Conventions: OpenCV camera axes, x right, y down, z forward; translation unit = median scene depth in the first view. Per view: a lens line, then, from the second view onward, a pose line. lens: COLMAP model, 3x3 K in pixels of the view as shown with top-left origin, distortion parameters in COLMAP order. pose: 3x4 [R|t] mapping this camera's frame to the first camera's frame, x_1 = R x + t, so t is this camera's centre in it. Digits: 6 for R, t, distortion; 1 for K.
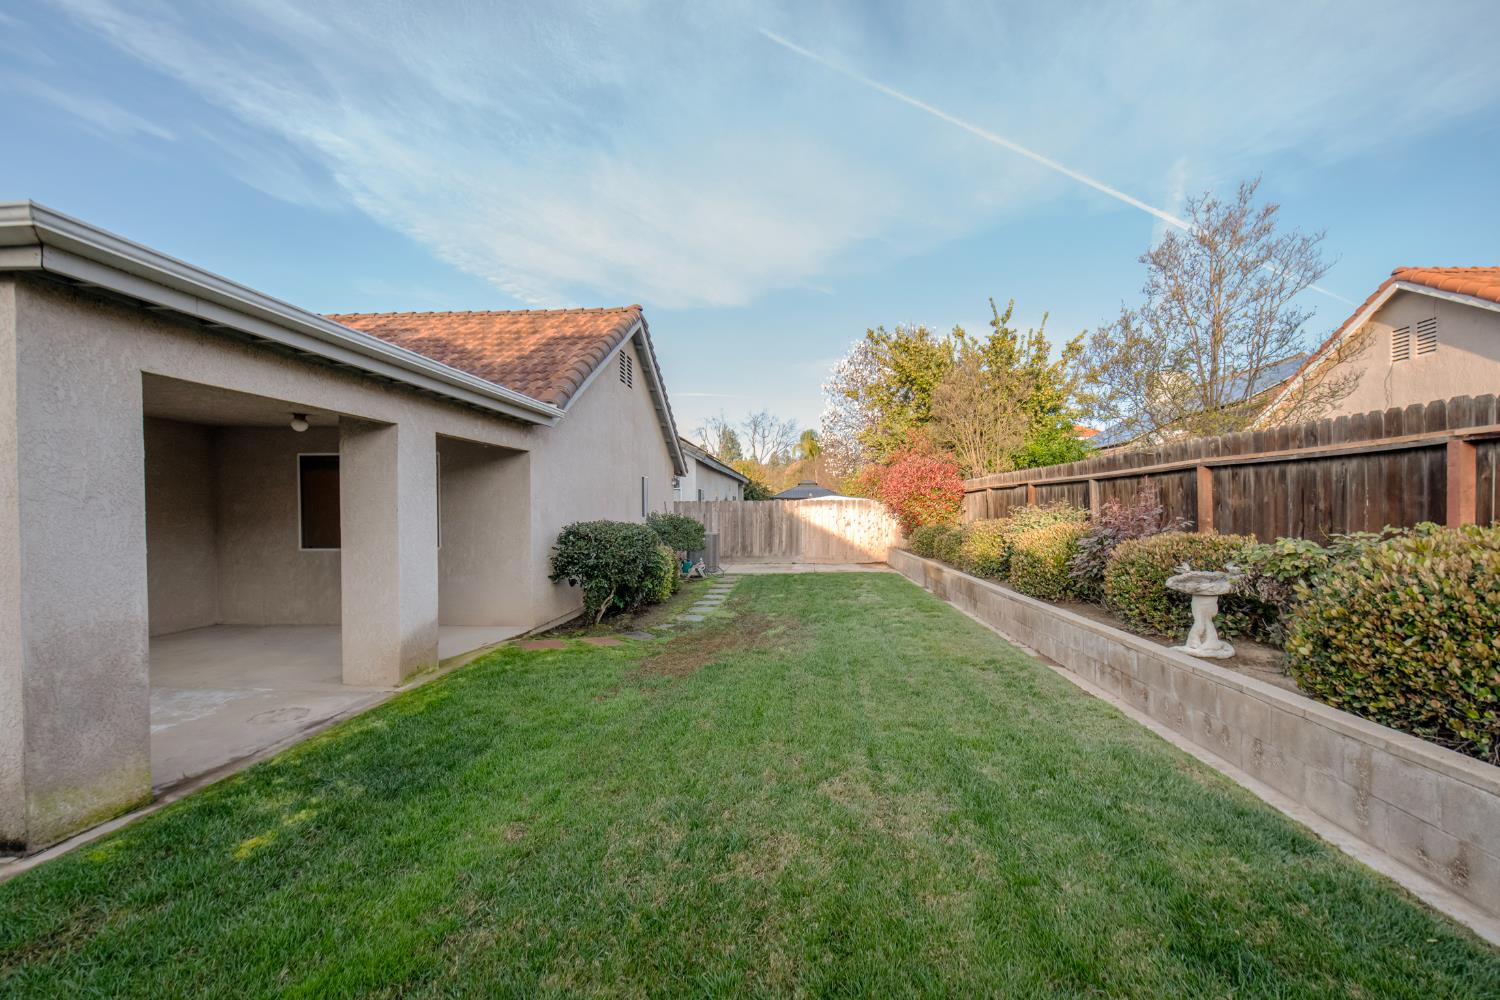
lens RADIAL K [[618.6, 0, 751.7], [0, 618.6, 523.6], [0, 0, 1]] dist [-0.000584, -0.003748]
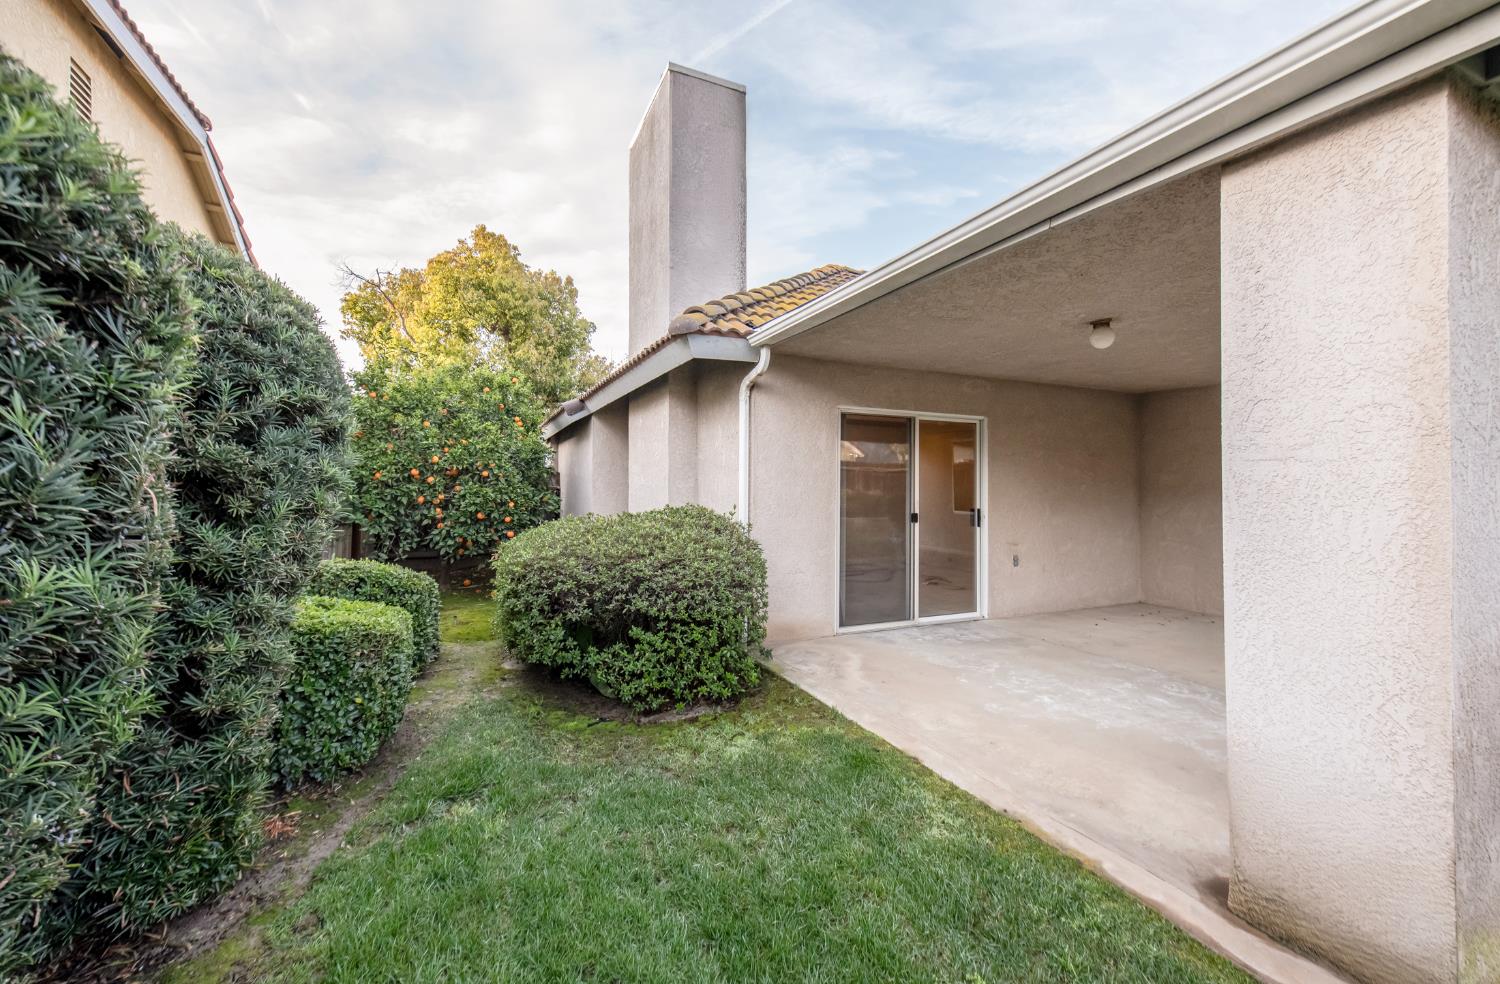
lens RADIAL K [[608.7, 0, 751.3], [0, 608.7, 482.0], [0, 0, 1]] dist [0.002591, 0.000127]
pose [[0.464530, -0.004044, -0.885548, -0.440380], [-0.024746, 0.999540, -0.017546, 0.014132], [0.885212, 0.030064, 0.464216, 0.046608]]
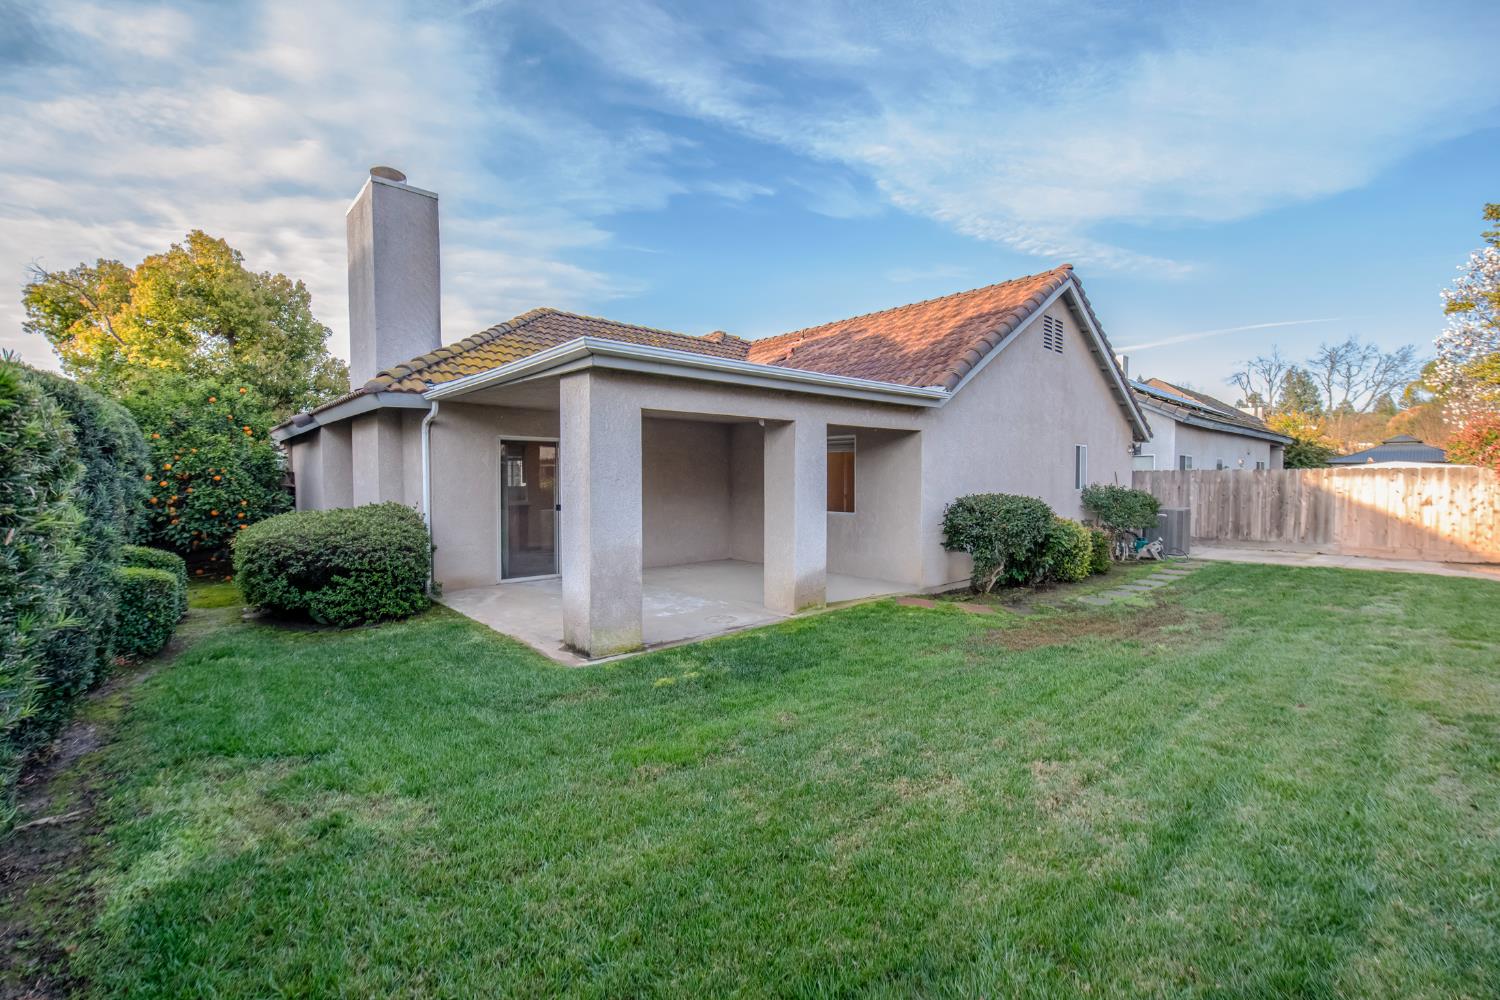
lens RADIAL K [[628.2, 0, 747.9], [0, 628.2, 497.8], [0, 0, 1]] dist [-0.001470, -0.000844]
pose [[0.710094, 0.025125, -0.703658, 0.296435], [-0.016198, 0.999682, 0.019348, -0.016270], [0.703920, -0.002341, 0.710275, -0.044154]]
